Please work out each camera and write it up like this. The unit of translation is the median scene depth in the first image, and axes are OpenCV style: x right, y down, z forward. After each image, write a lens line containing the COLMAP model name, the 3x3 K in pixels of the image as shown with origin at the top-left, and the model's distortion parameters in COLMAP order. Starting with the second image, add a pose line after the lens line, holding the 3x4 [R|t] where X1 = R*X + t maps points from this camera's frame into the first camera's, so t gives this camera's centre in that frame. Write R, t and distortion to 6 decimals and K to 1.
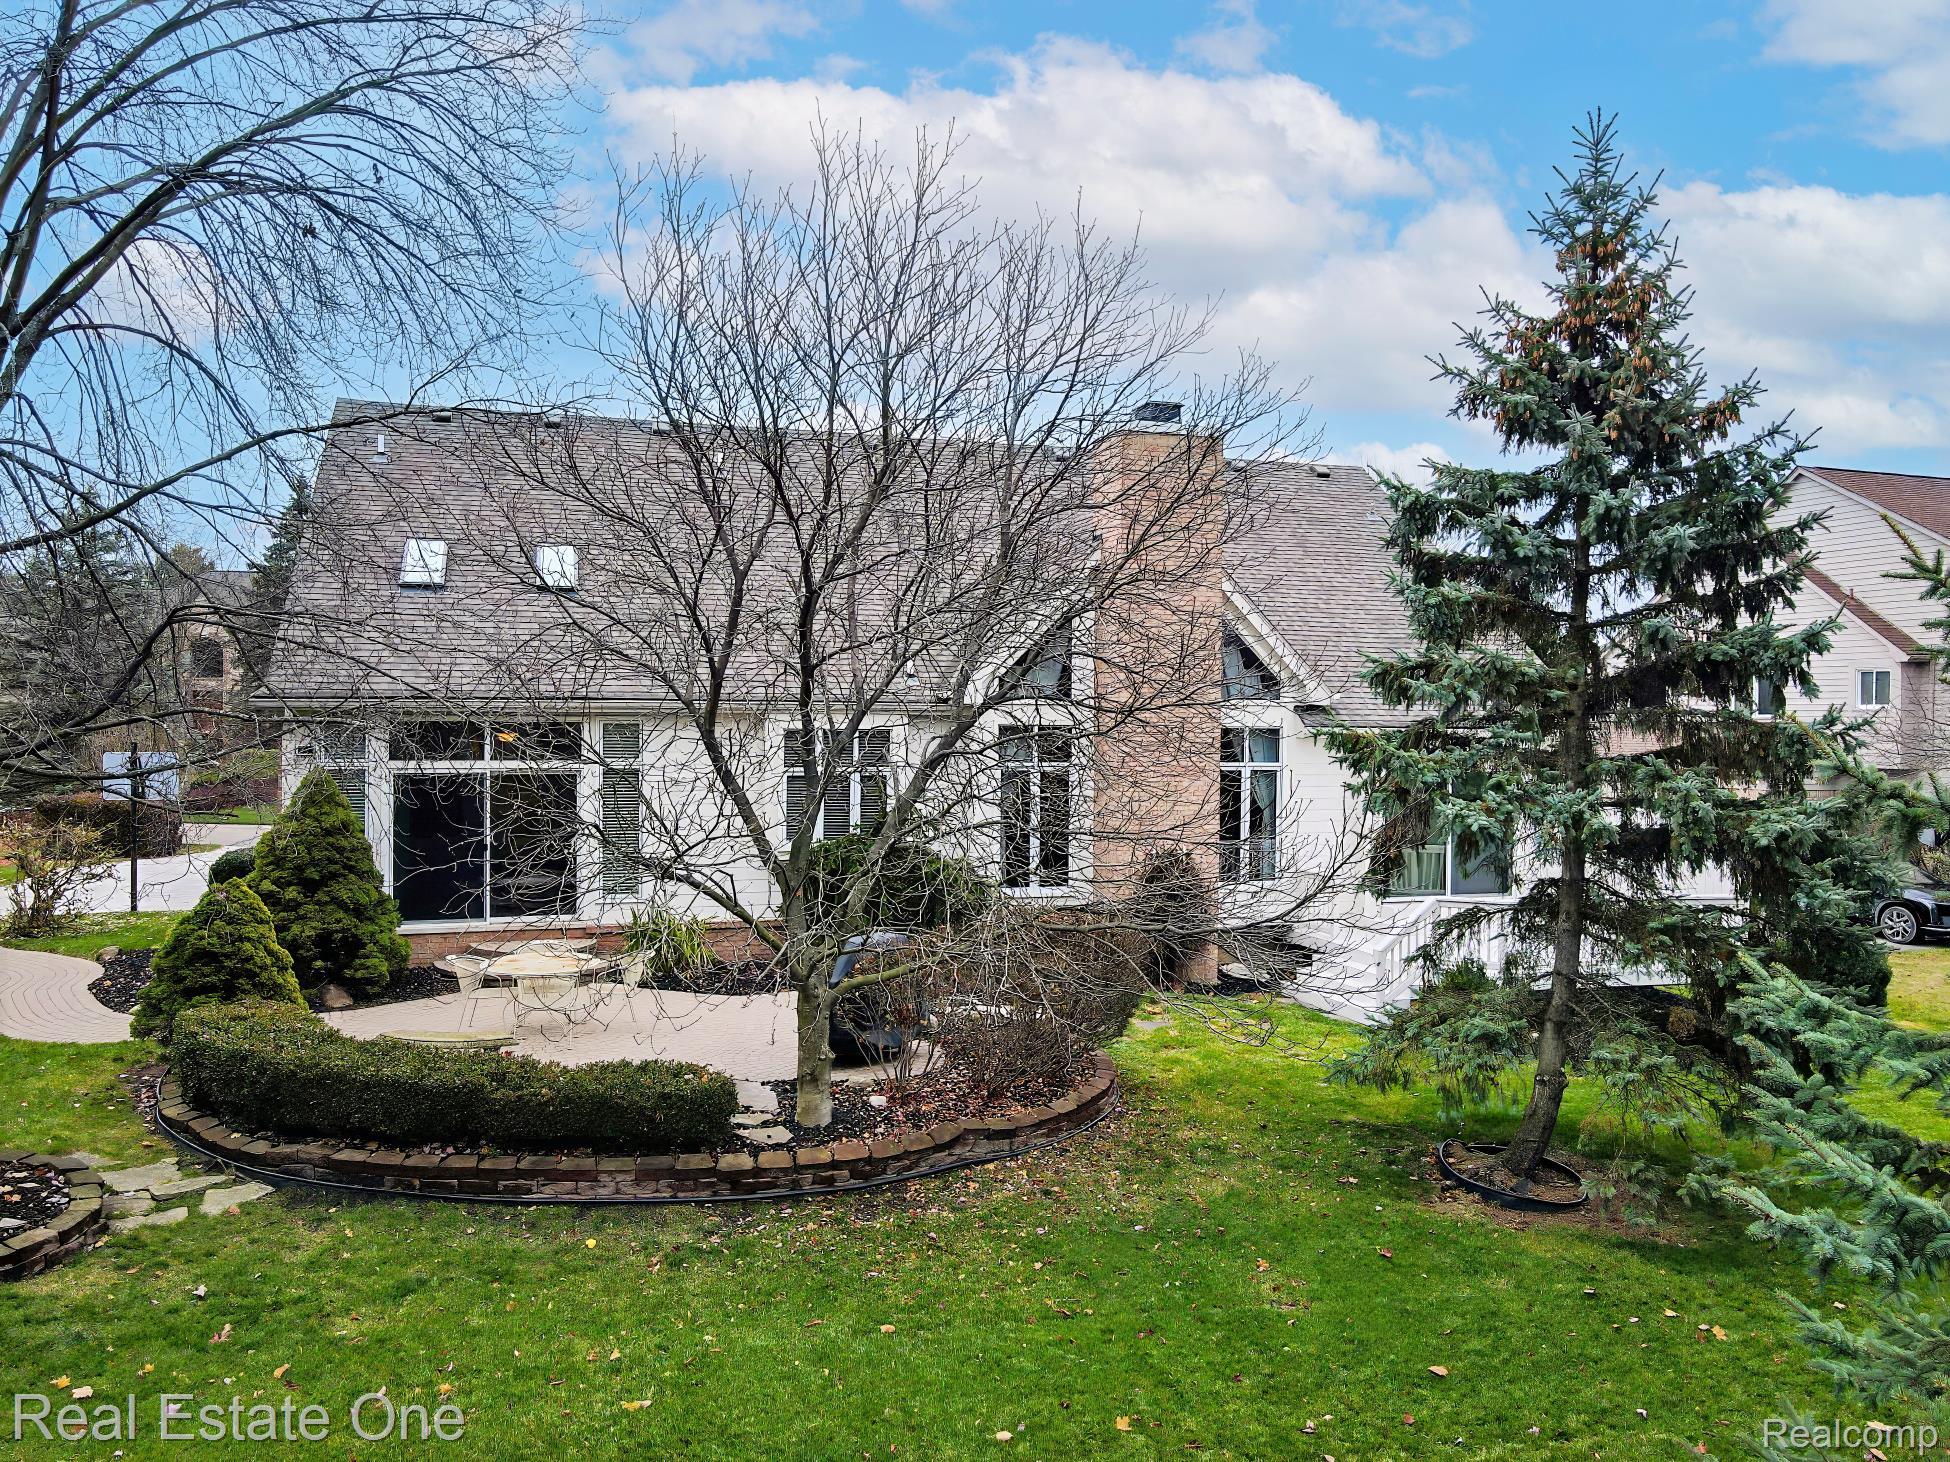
lens RADIAL K [[1690.7, 0, 975.0], [0, 1690.7, 731.0], [0, 0, 1]] dist [-0.003834, 0.013505]
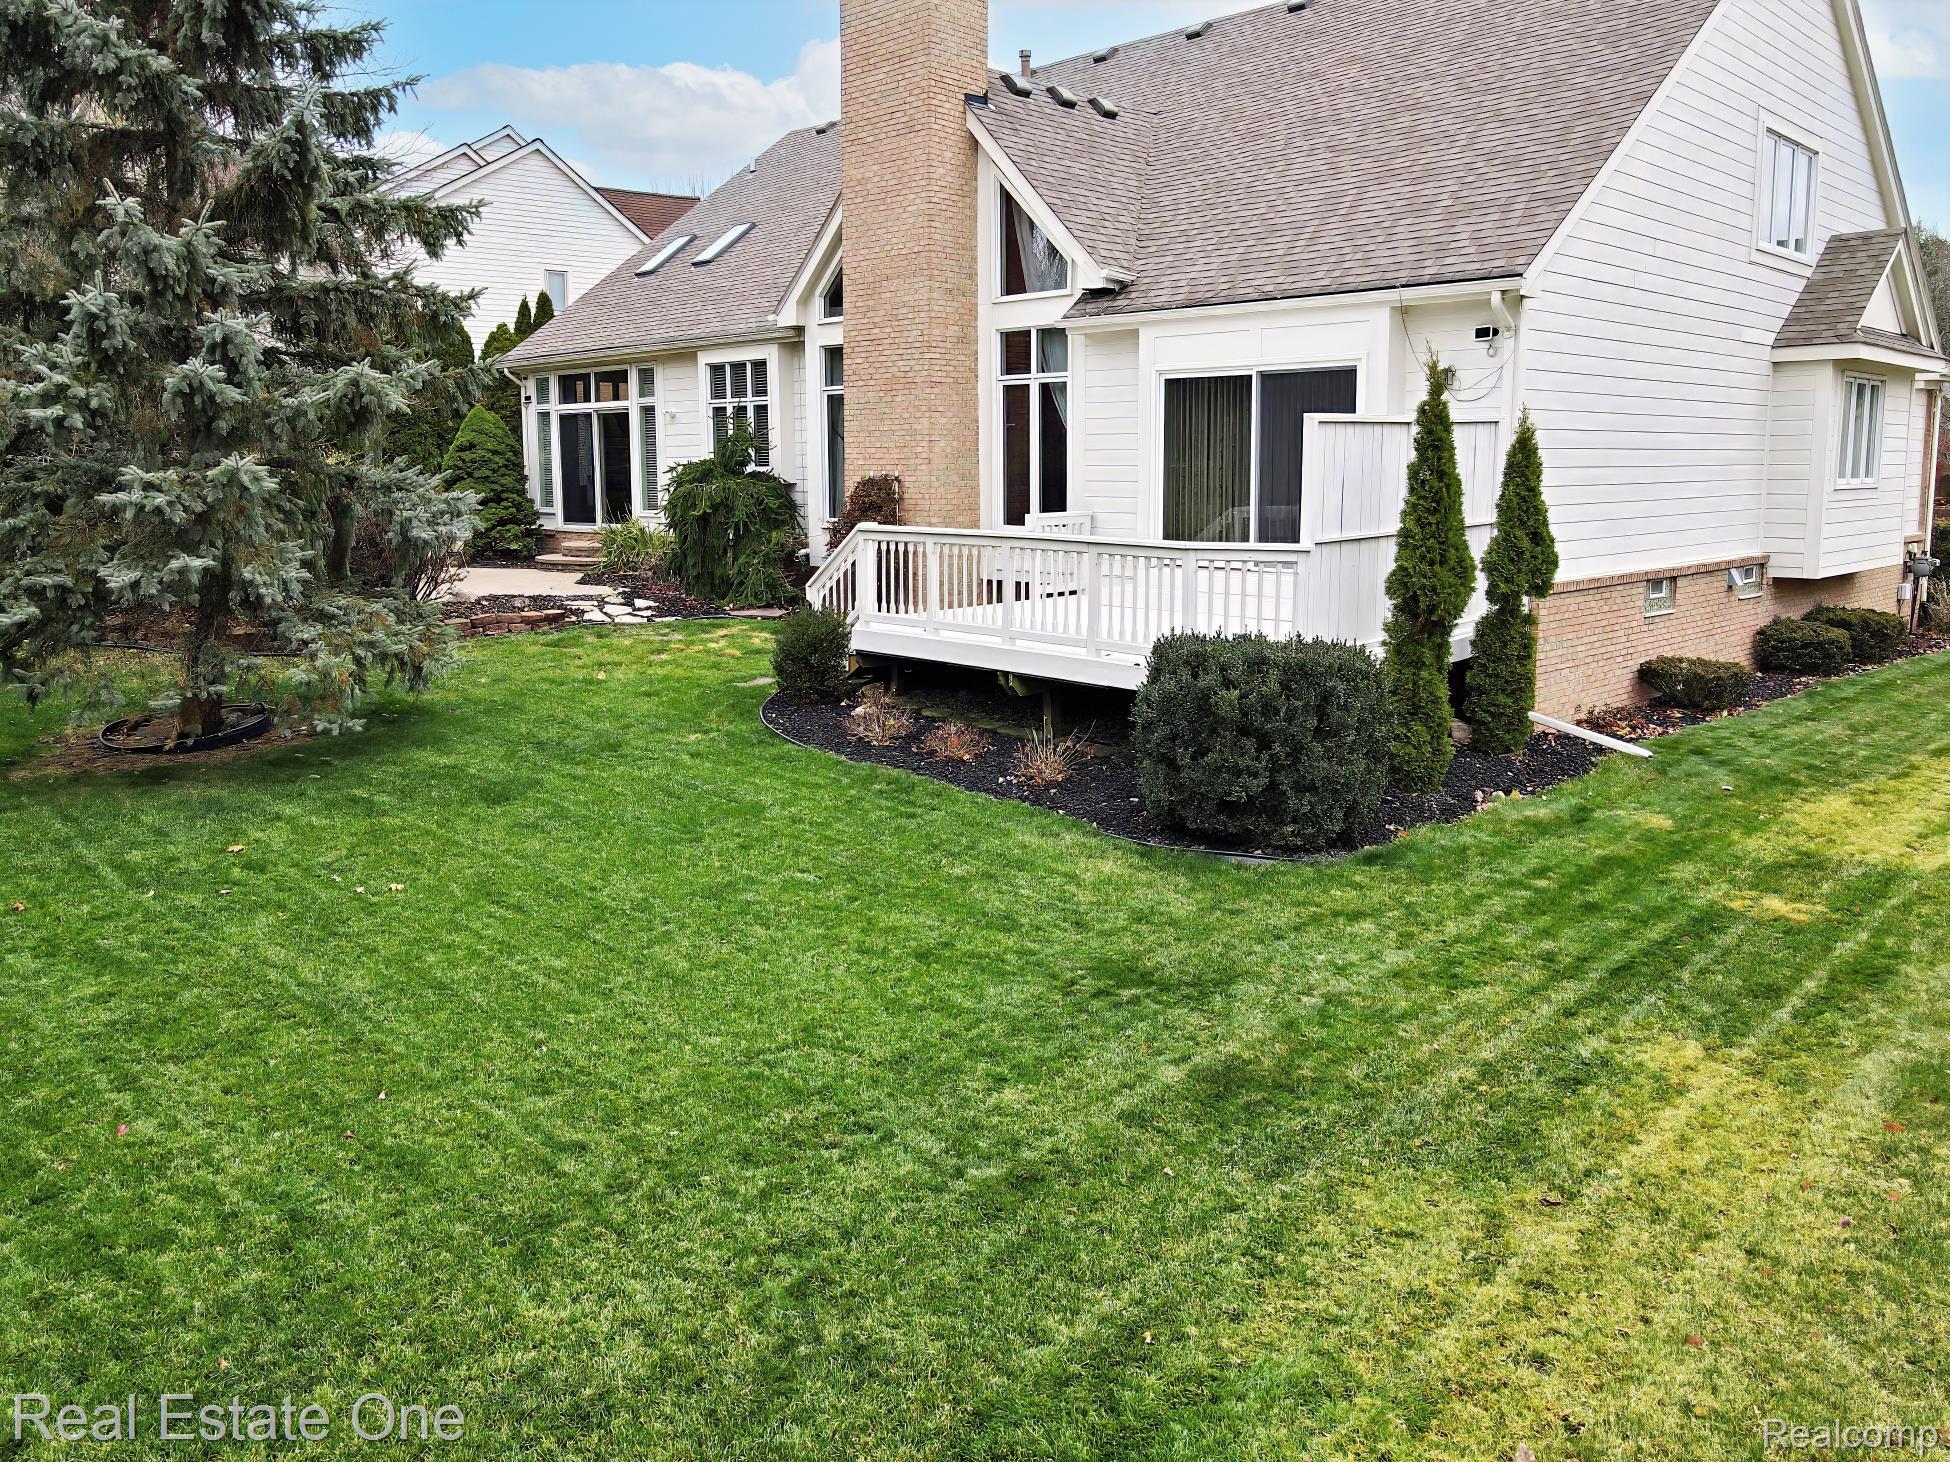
lens RADIAL K [[1690.7, 0, 975.0], [0, 1690.7, 731.0], [0, 0, 1]] dist [-0.003834, 0.013505]
pose [[0.501323, 0.133704, -0.854867, 1.325194], [0.057432, 0.980668, 0.187059, 0.052246], [0.863352, -0.142874, 0.483953, 0.824897]]
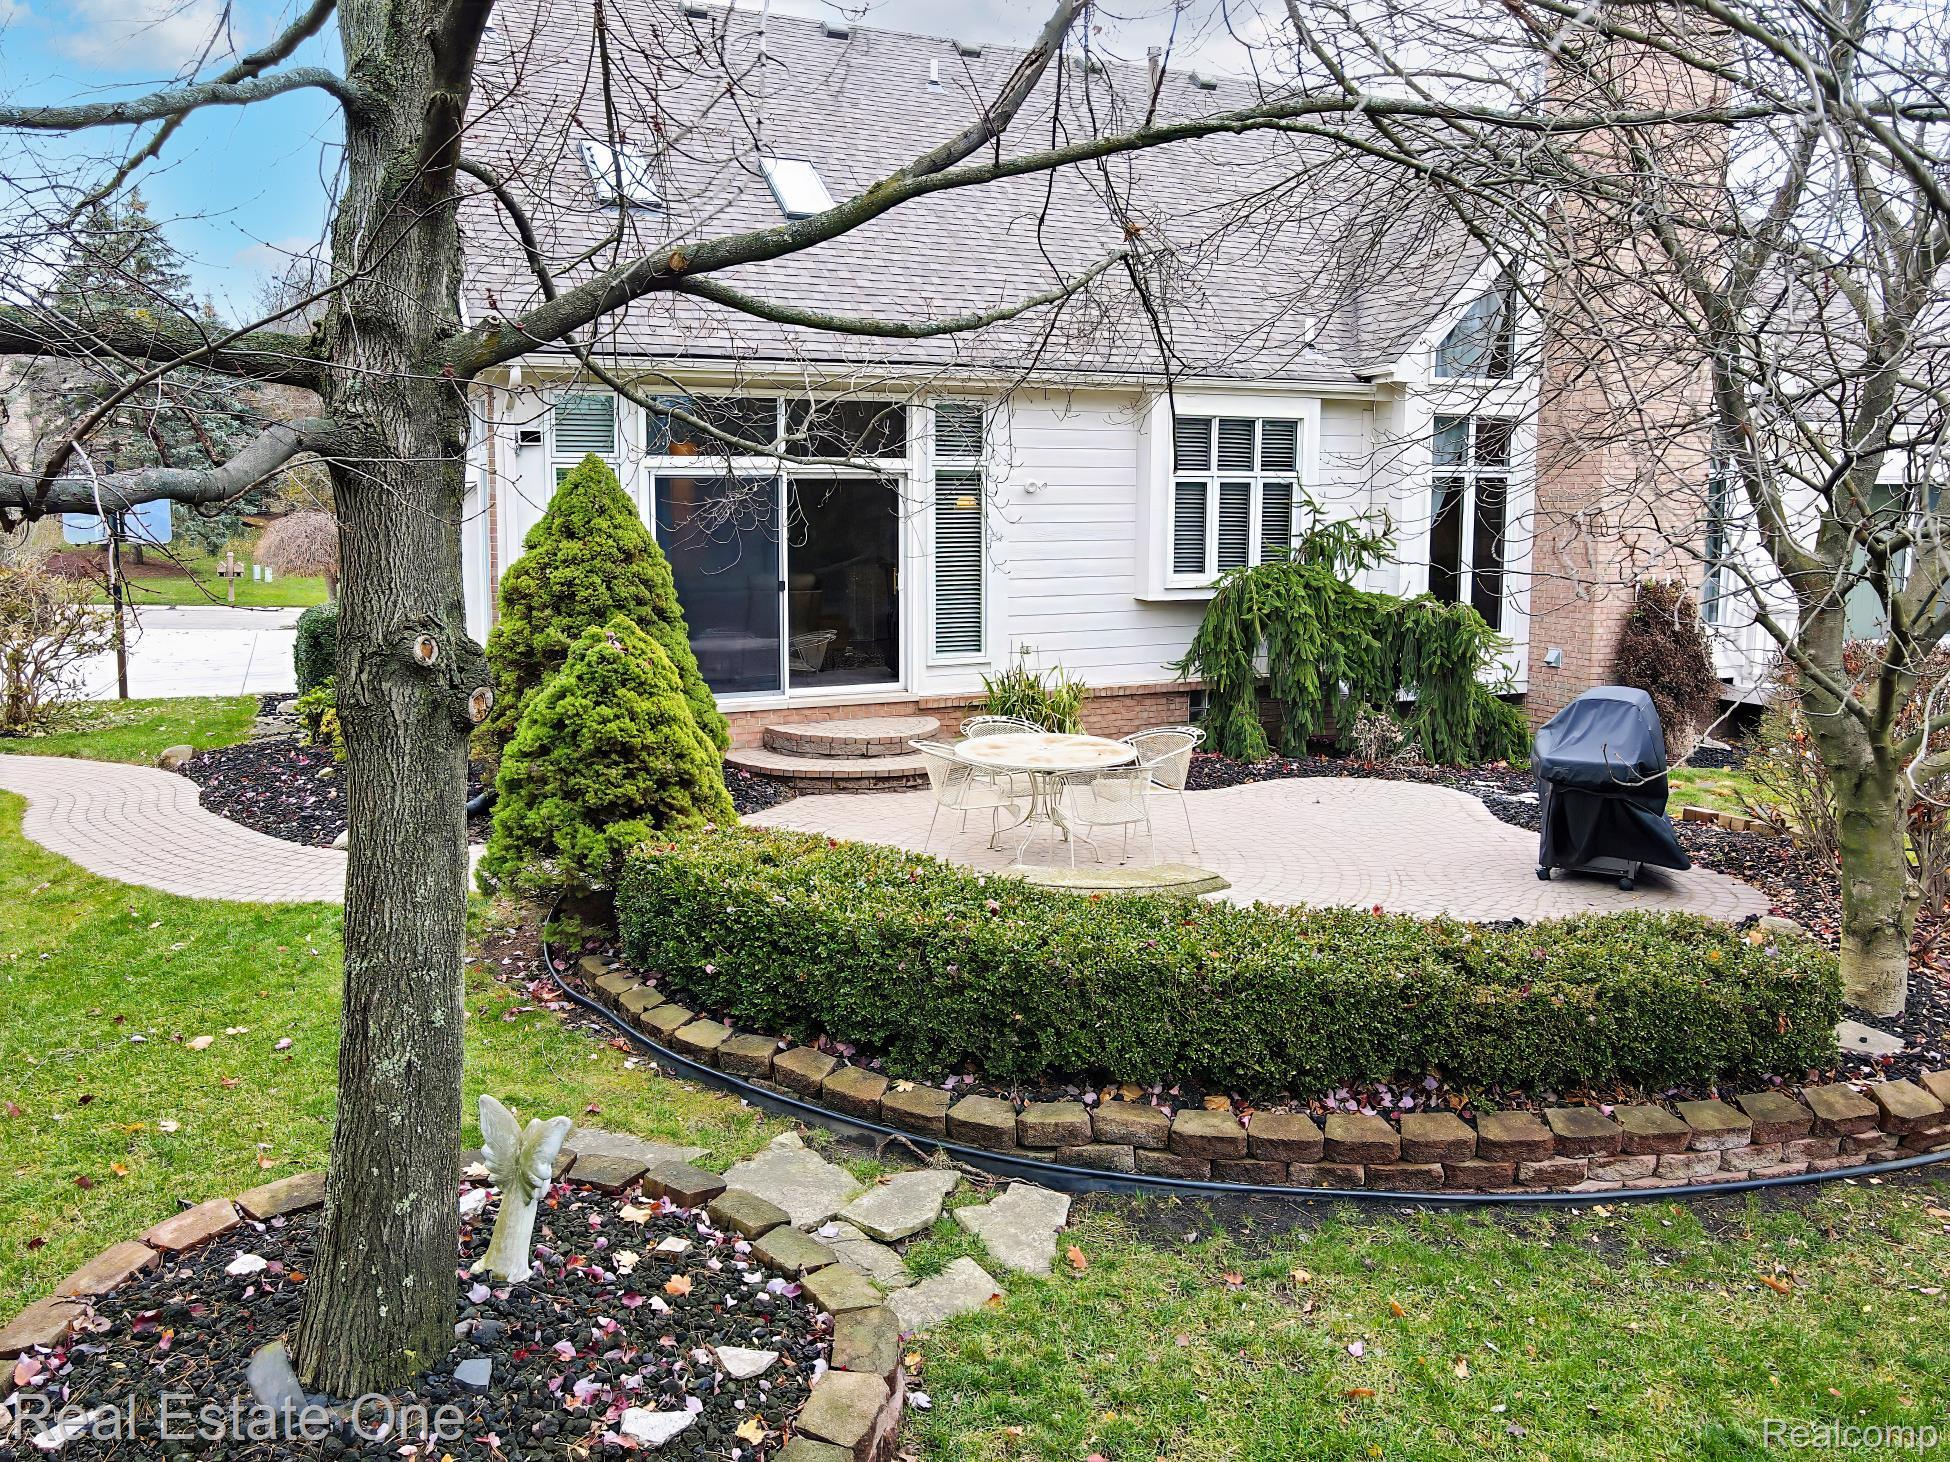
lens RADIAL K [[1690.7, 0, 975.0], [0, 1690.7, 731.0], [0, 0, 1]] dist [-0.003834, 0.013505]
pose [[0.991129, -0.023705, 0.130770, -0.412524], [0.006837, 0.991755, 0.127963, 0.054344], [-0.132725, -0.125934, 0.983120, 0.425361]]
